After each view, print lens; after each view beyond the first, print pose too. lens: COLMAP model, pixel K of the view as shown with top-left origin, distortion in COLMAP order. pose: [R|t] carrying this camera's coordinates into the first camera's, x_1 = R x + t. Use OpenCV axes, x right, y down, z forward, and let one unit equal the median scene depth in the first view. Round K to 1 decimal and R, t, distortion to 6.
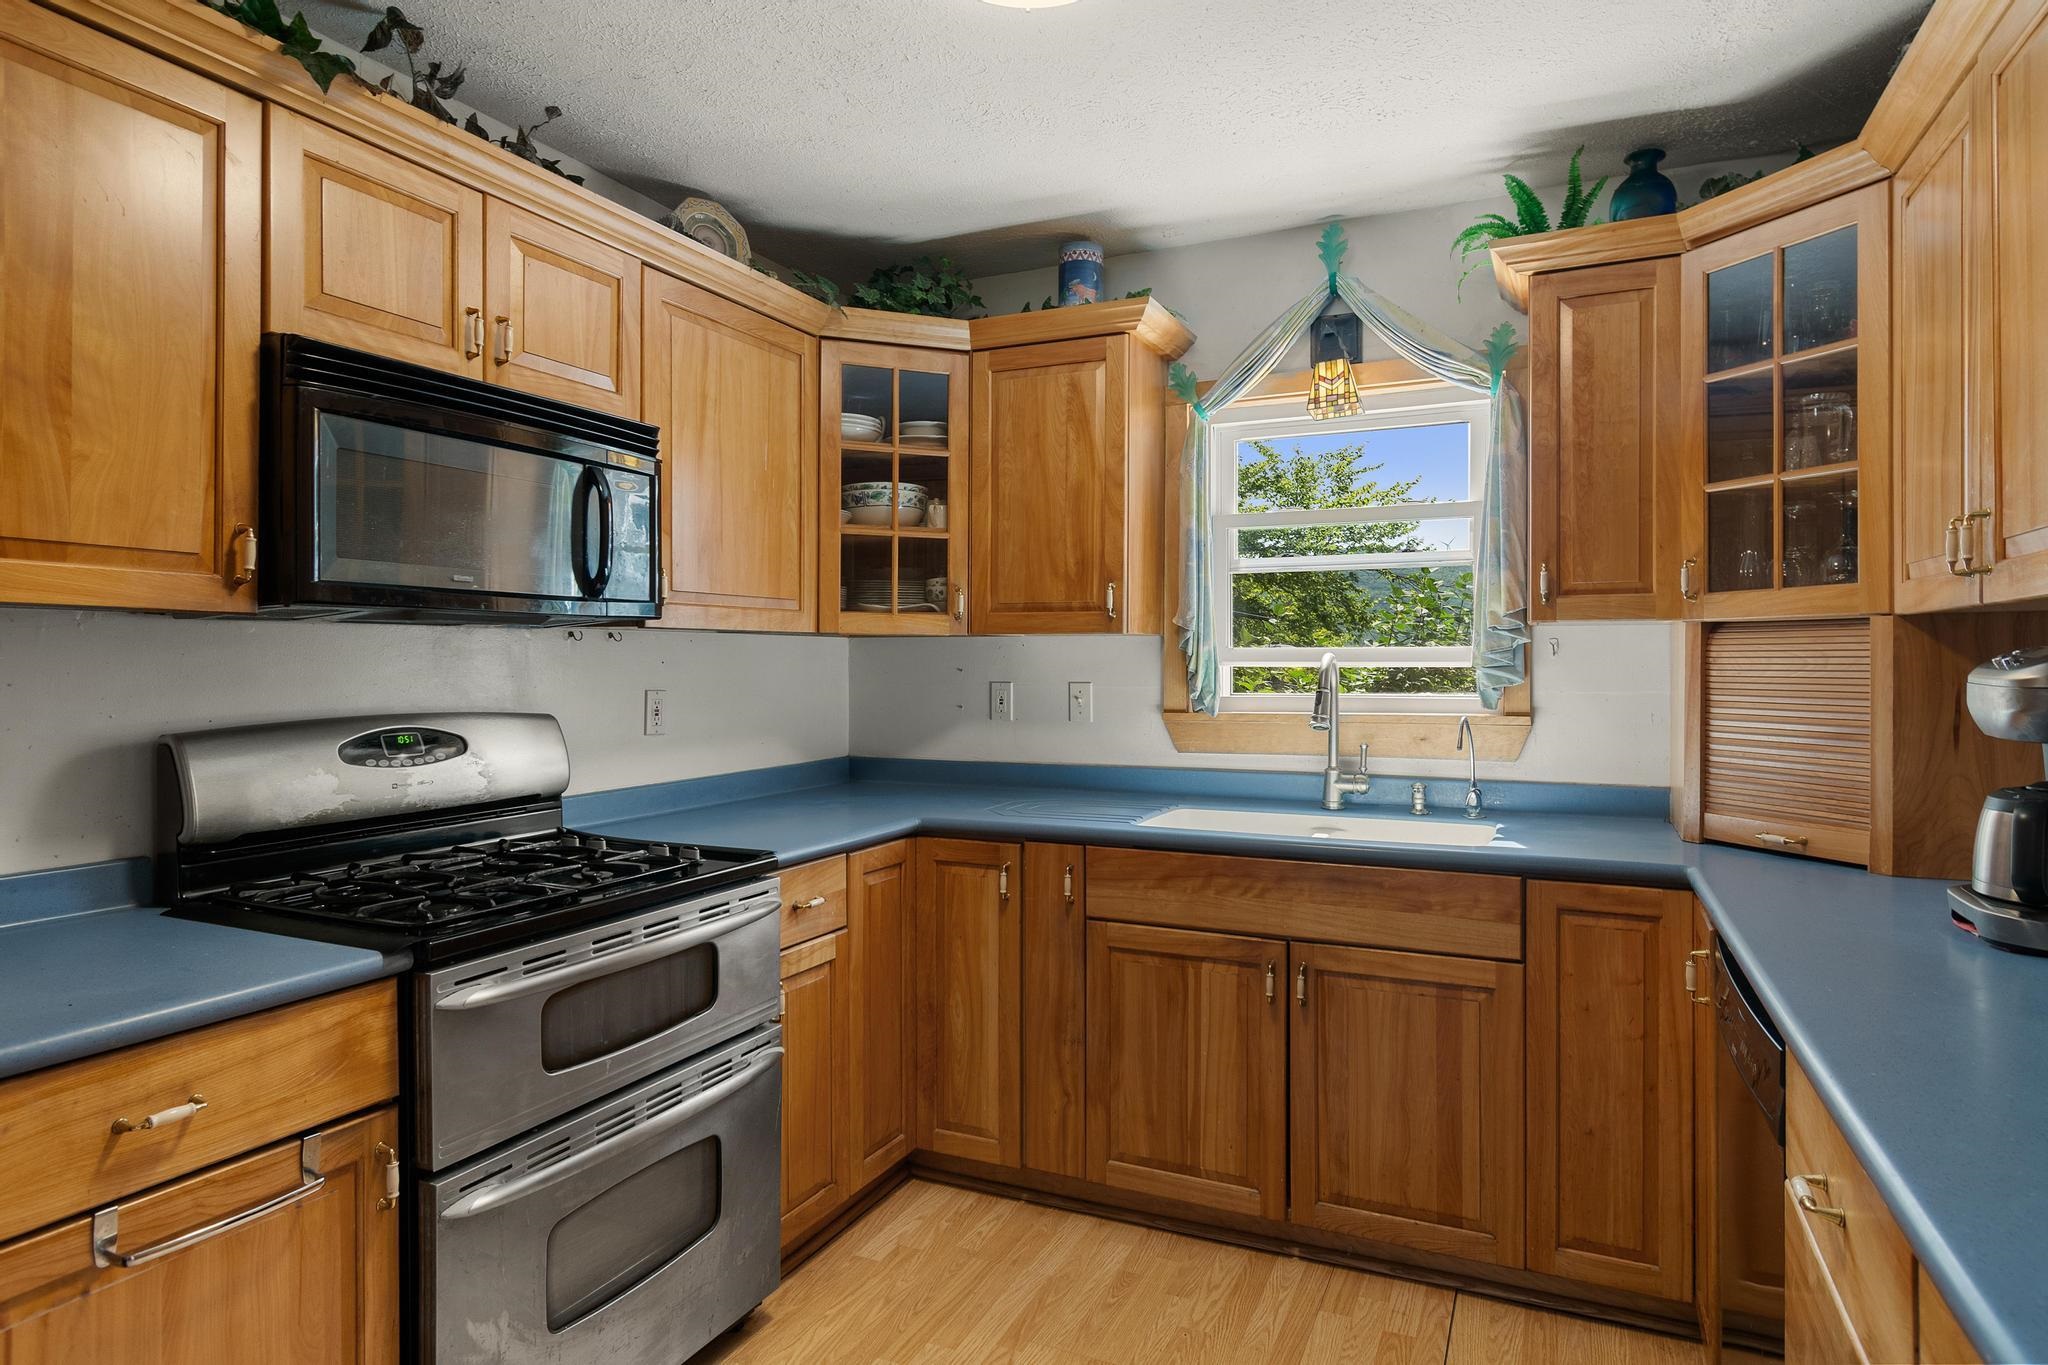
lens RADIAL K [[1155.9, 0, 1022.8], [0, 1155.9, 658.5], [0, 0, 1]] dist [0.003242, -0.000511]
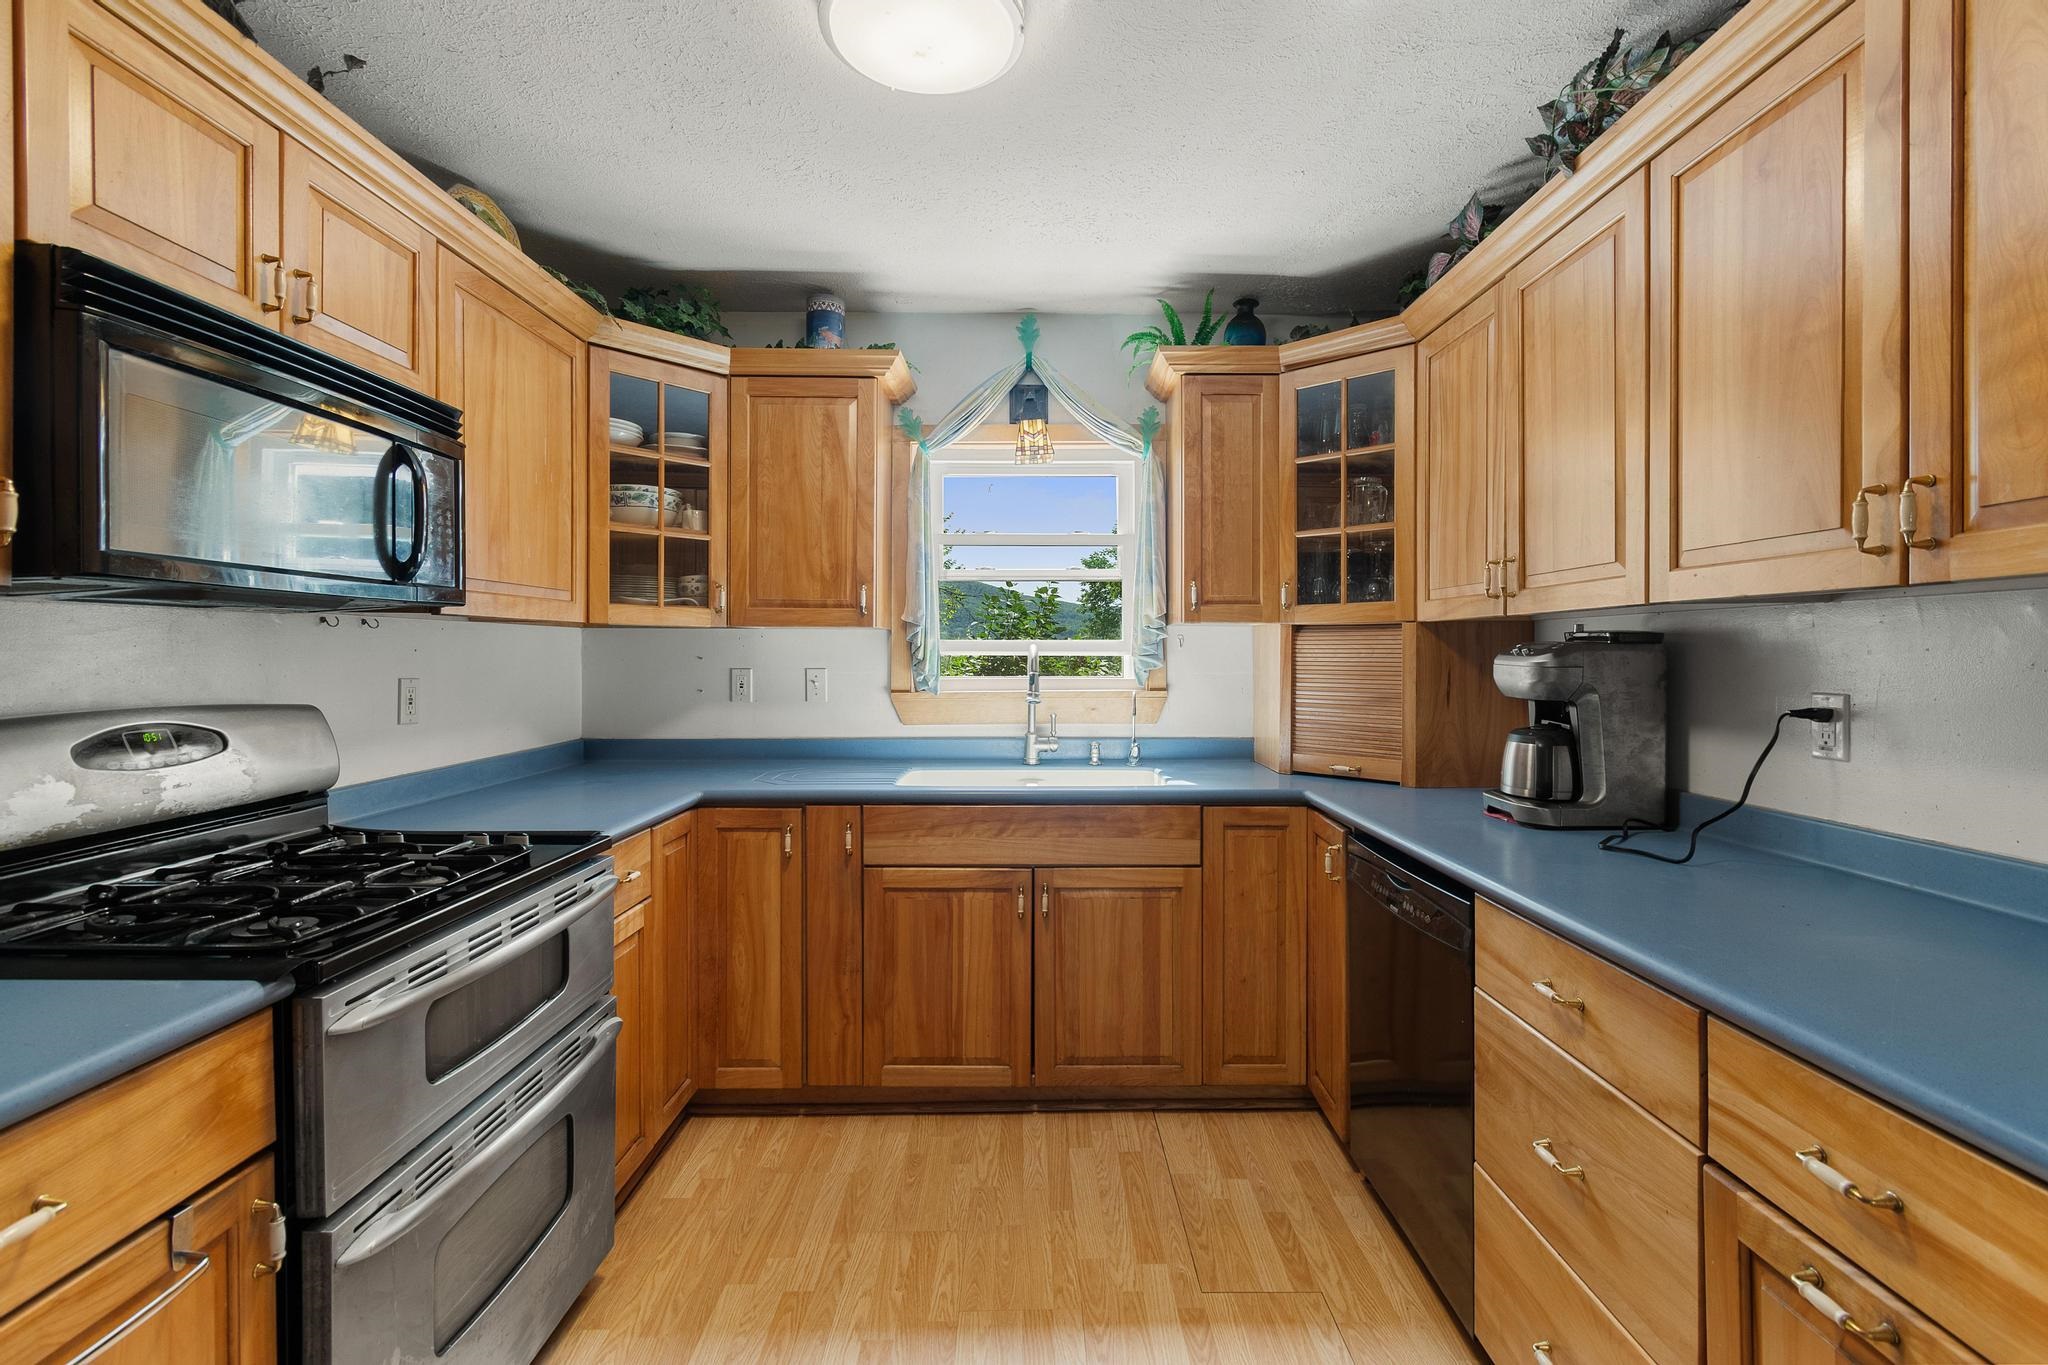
lens RADIAL K [[914.2, 0, 1032.3], [0, 914.2, 654.2], [0, 0, 1]] dist [0.002591, -0.000960]
pose [[0.902333, 0.001198, 0.431038, -0.205173], [-0.003224, 0.999987, 0.003969, 0.002462], [-0.431027, -0.004971, 0.902325, 0.082337]]
